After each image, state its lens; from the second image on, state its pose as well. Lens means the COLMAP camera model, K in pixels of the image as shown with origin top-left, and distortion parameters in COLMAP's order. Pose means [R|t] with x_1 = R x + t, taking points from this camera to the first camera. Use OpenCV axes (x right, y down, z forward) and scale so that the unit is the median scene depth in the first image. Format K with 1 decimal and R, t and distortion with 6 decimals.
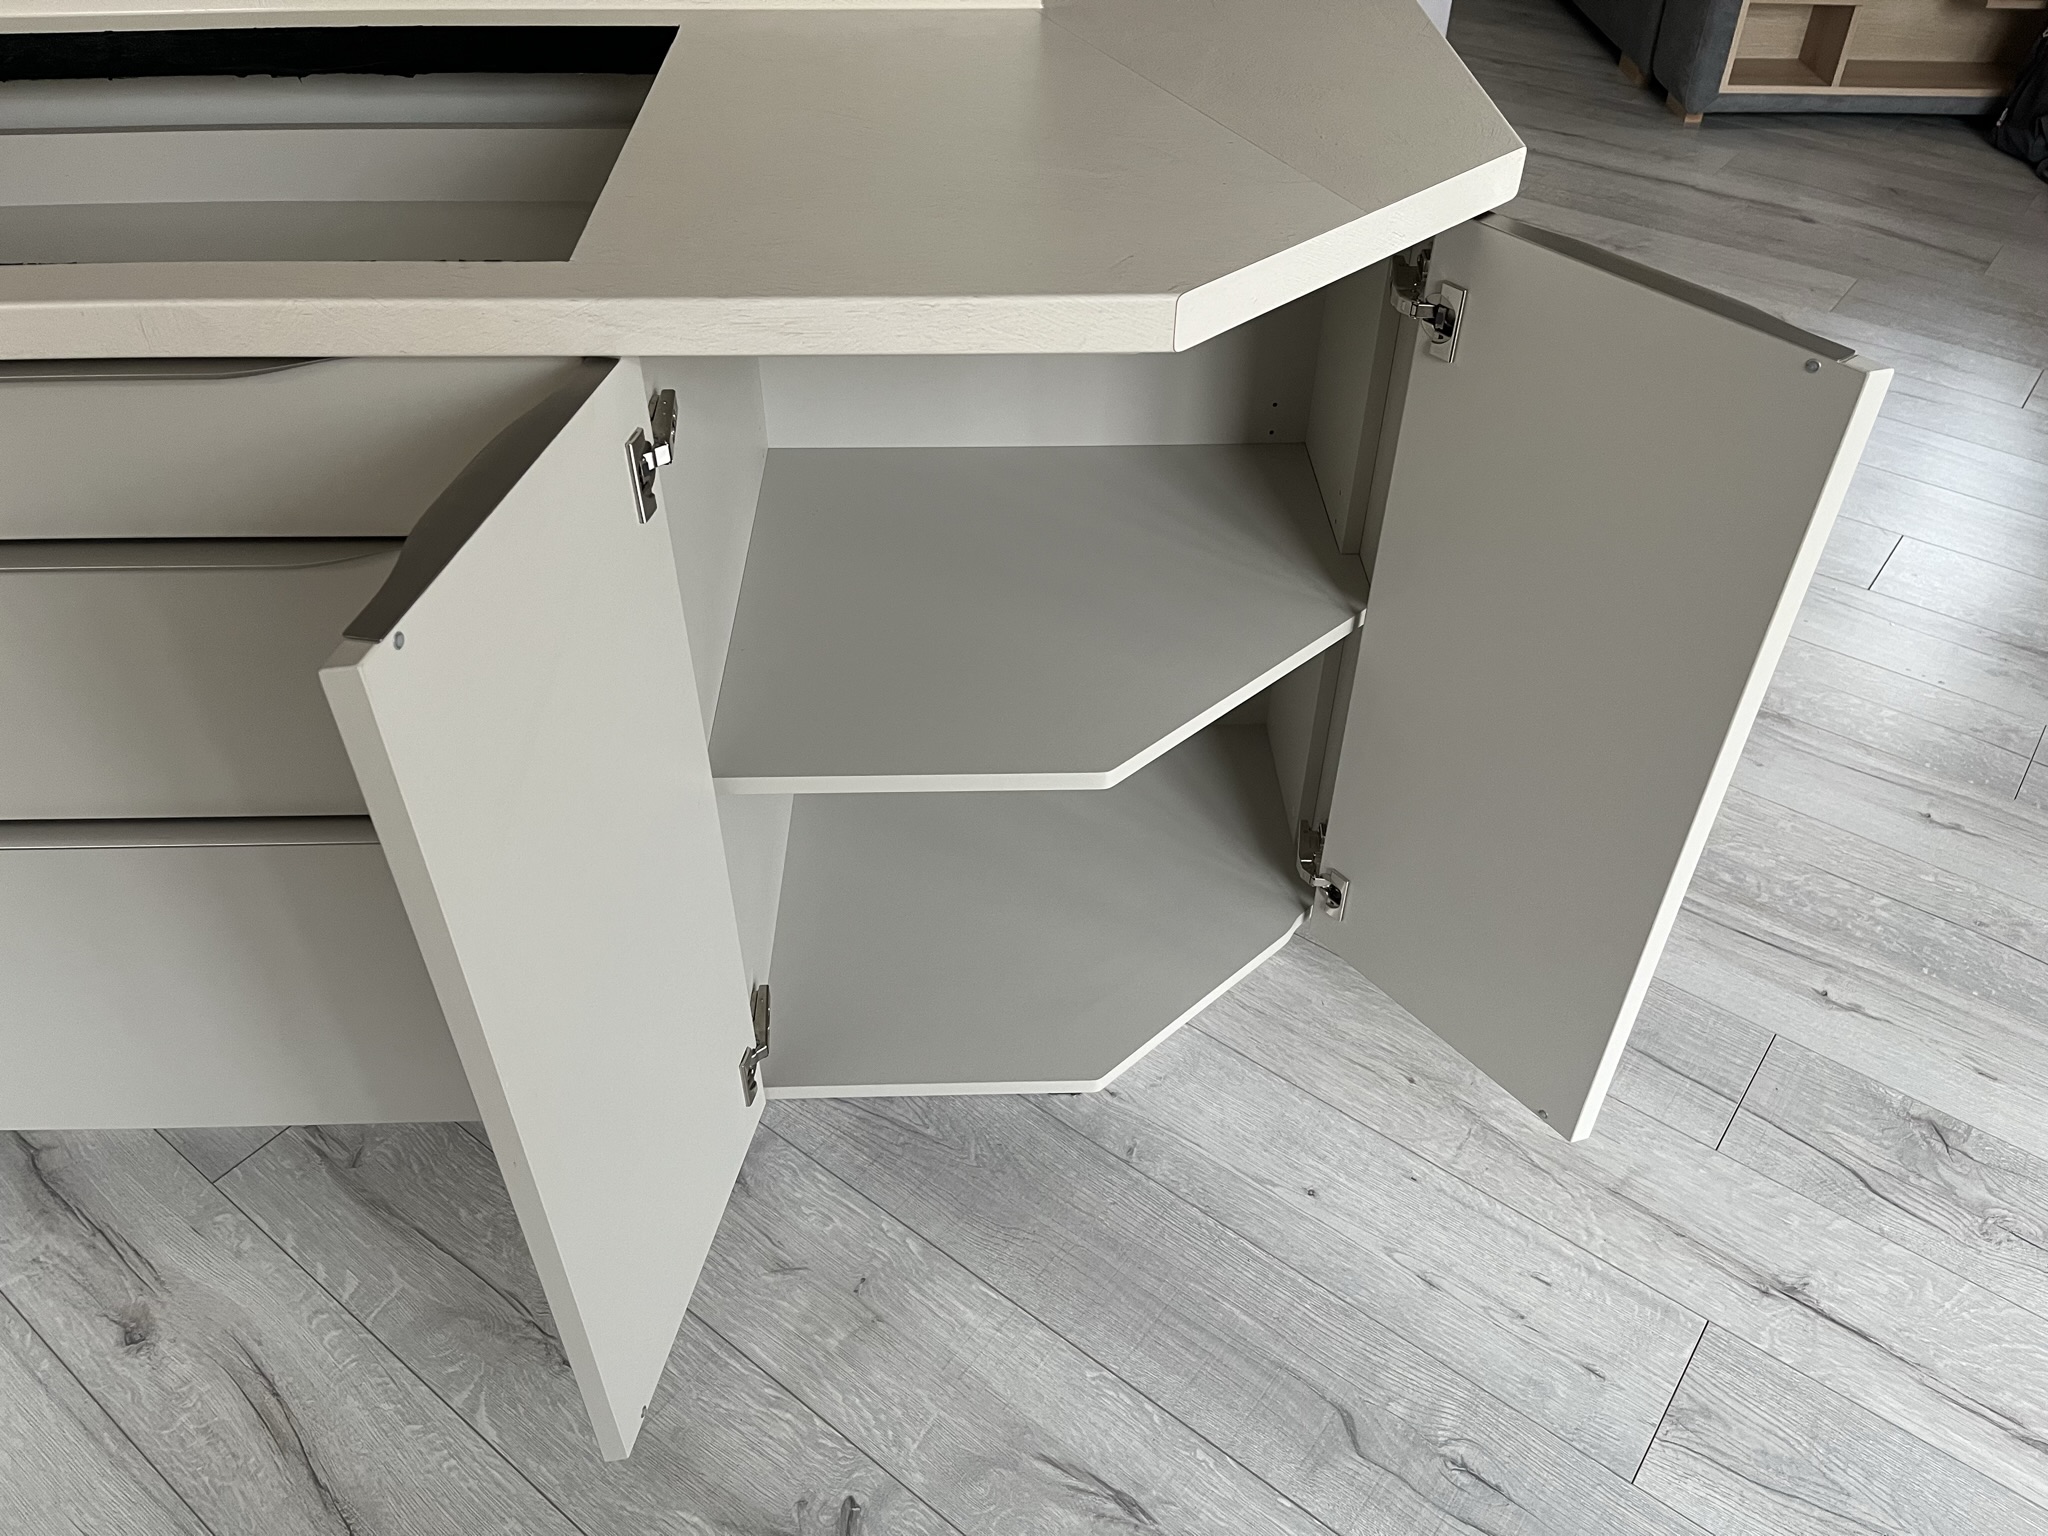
lens RADIAL K [[1549.1, 0, 1018.4], [0, 1549.1, 764.8], [0, 0, 1]] dist [0.061688, -0.085477]
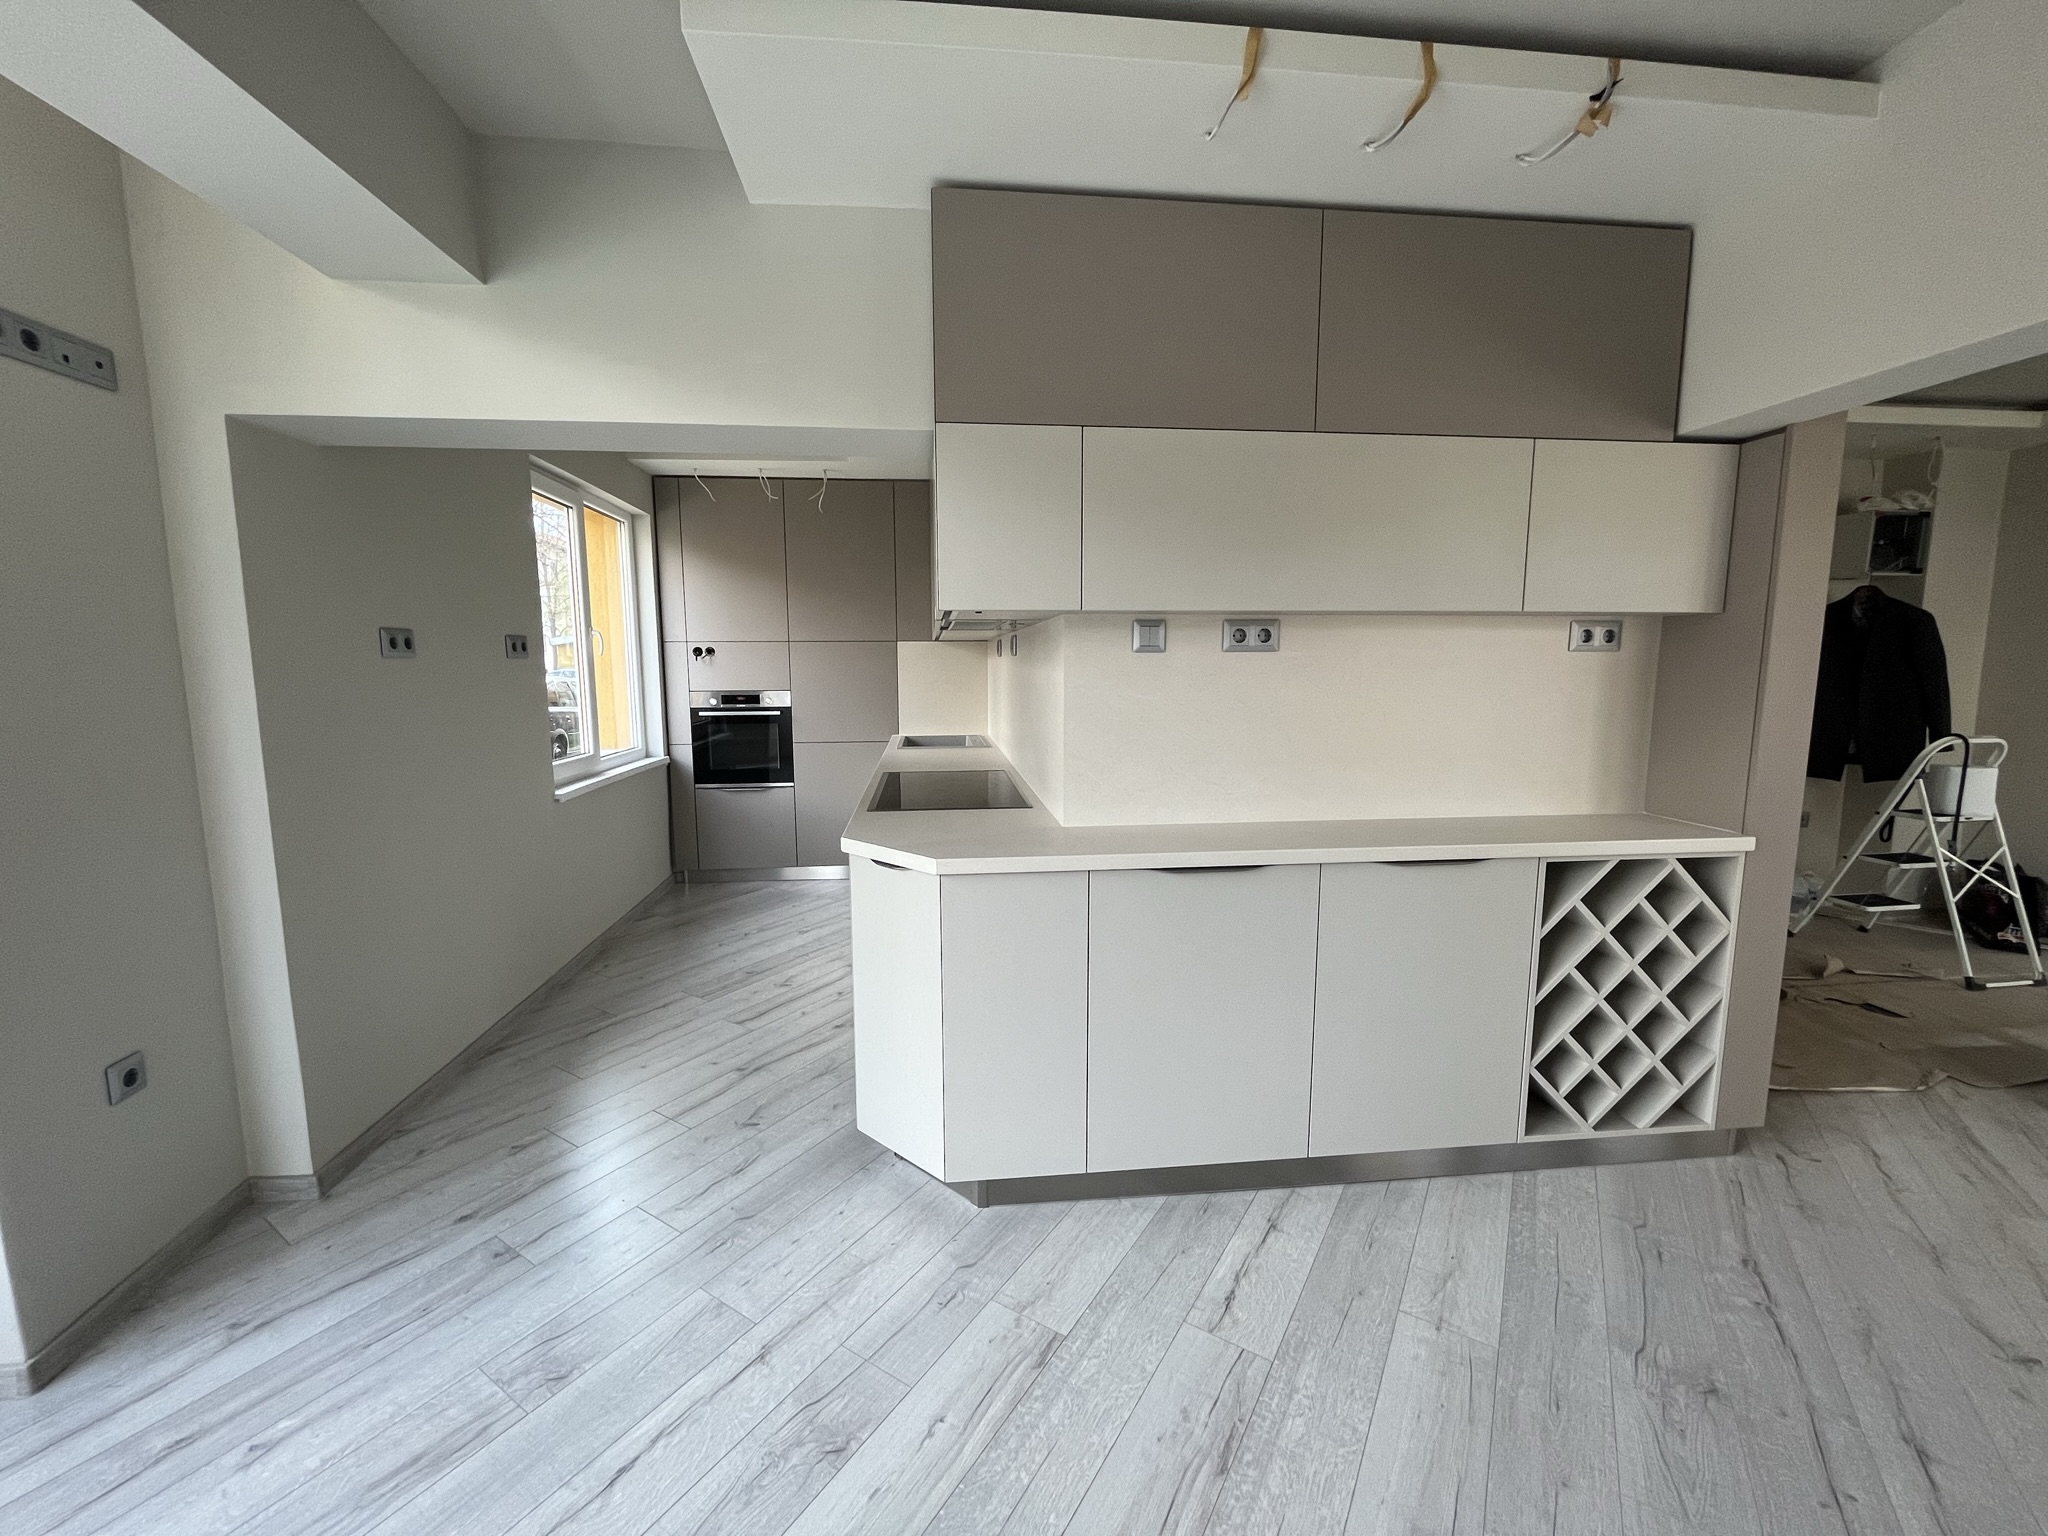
lens RADIAL K [[826.6, 0, 1019.1], [0, 826.6, 768.7], [0, 0, 1]] dist [-0.005279, 0.001116]
pose [[0.085285, 0.128968, -0.987975, 1.532670], [-0.647002, 0.761245, 0.043520, -0.557852], [0.757704, 0.635510, 0.148365, 0.580354]]
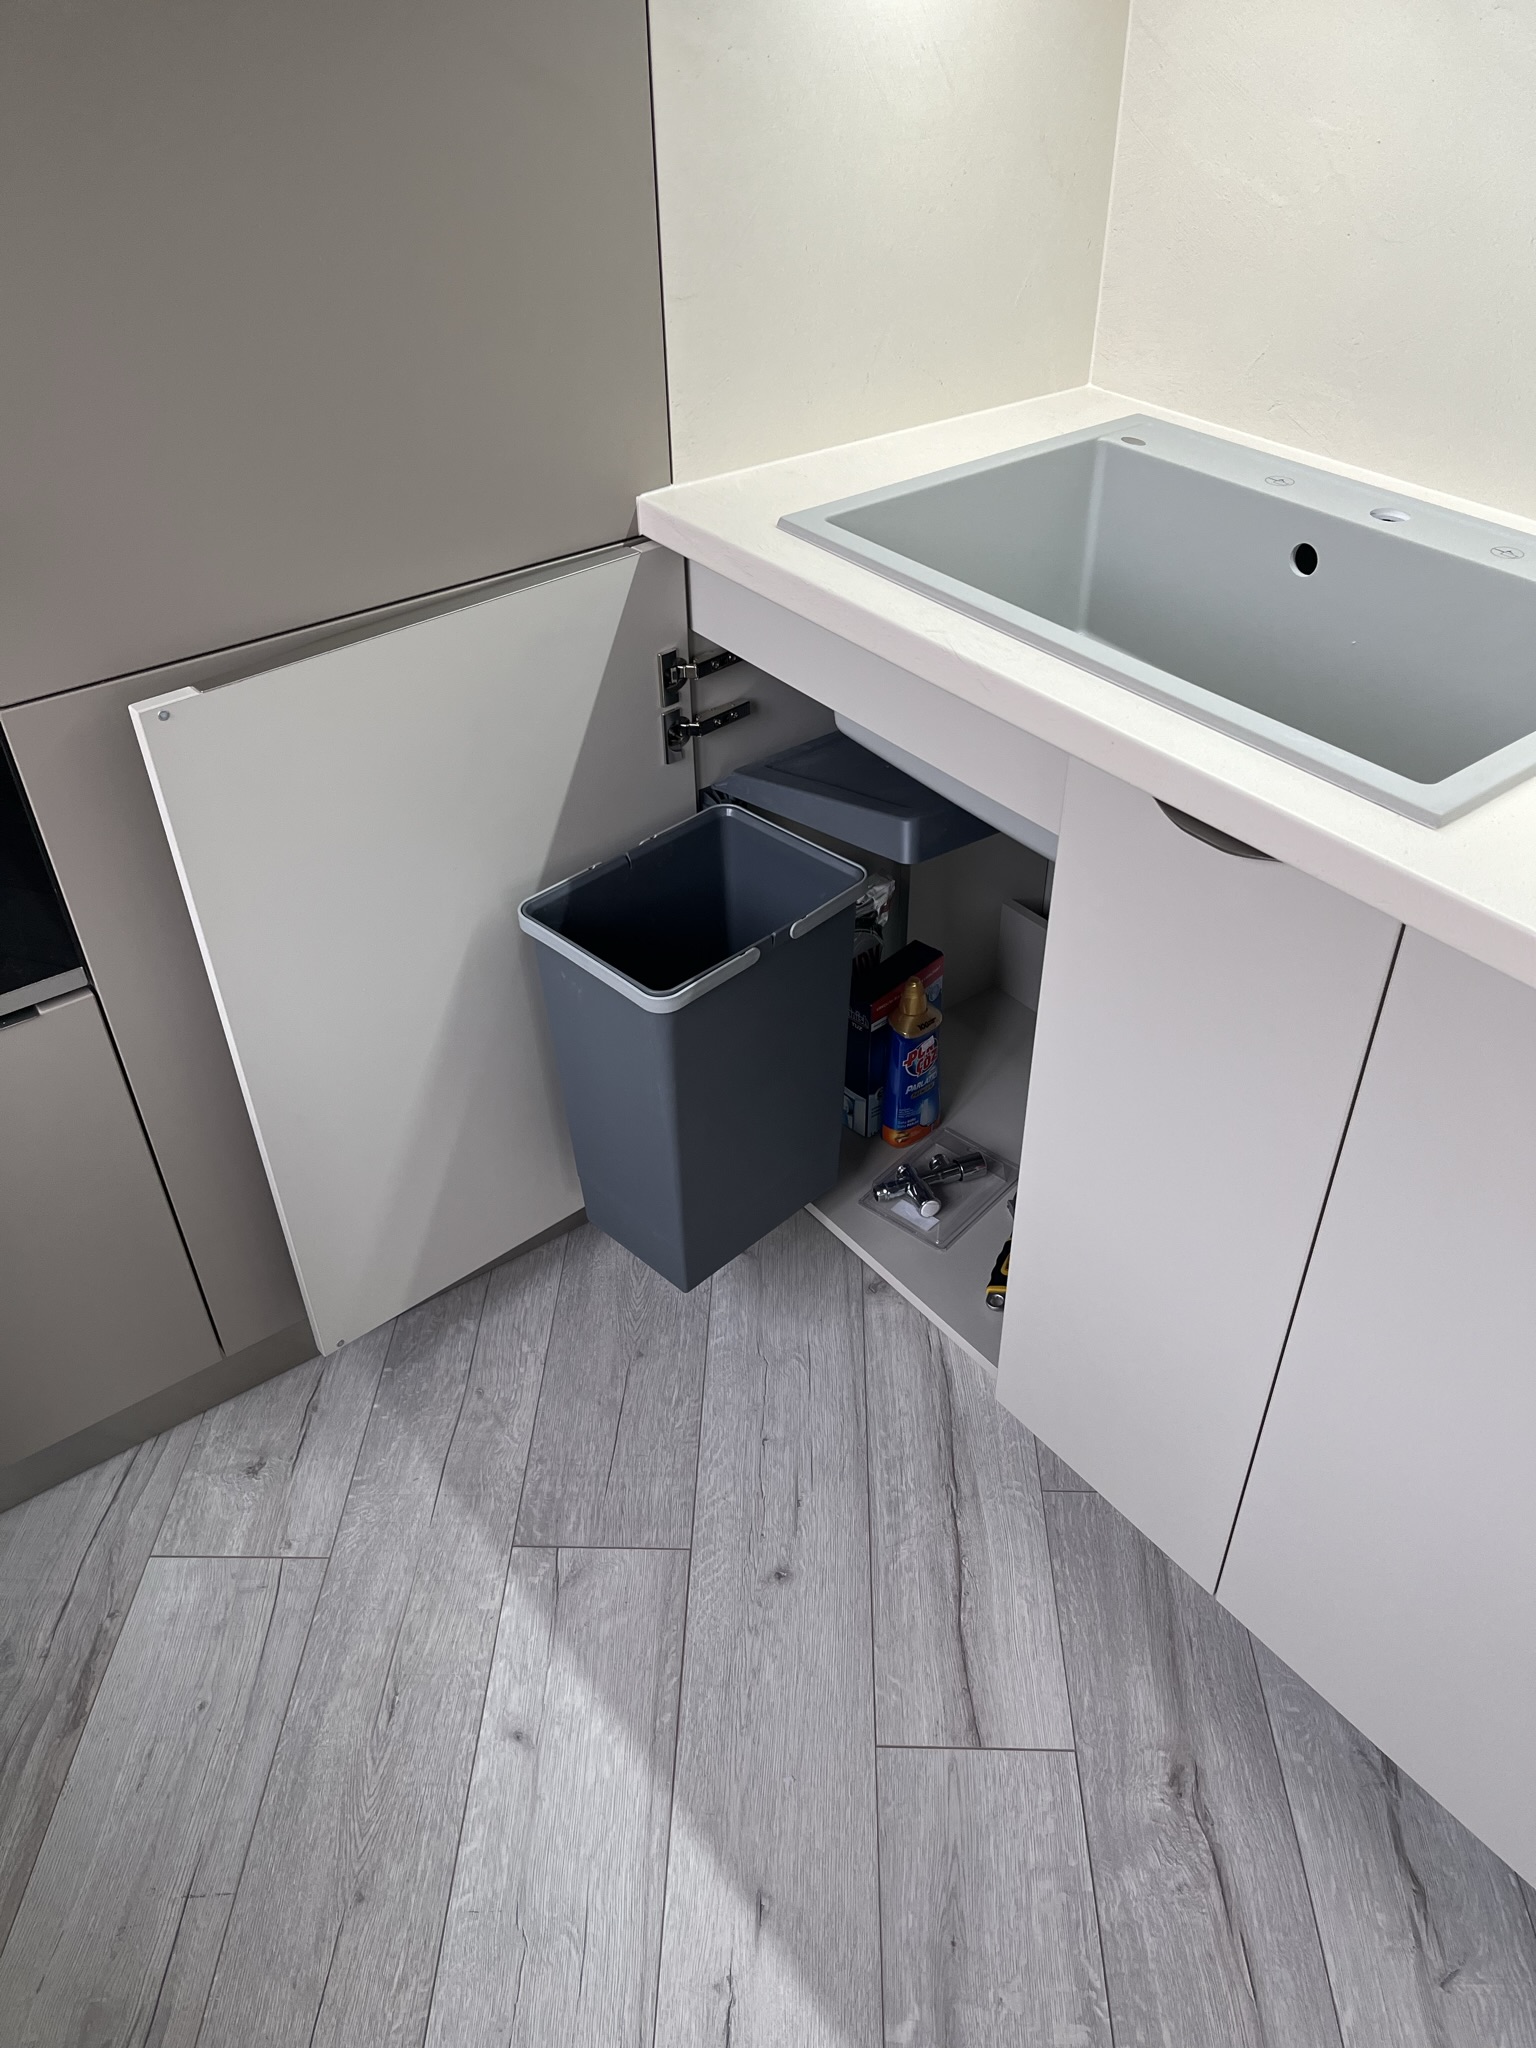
lens RADIAL K [[1549.1, 0, 787.9], [0, 1549.1, 1032.9], [0, 0, 1]] dist [0.061688, -0.085477]
pose [[0.596931, 0.493065, -0.632898, -1.118596], [-0.516650, 0.839765, 0.166938, -0.088269], [0.613797, 0.227336, 0.756023, -0.032652]]
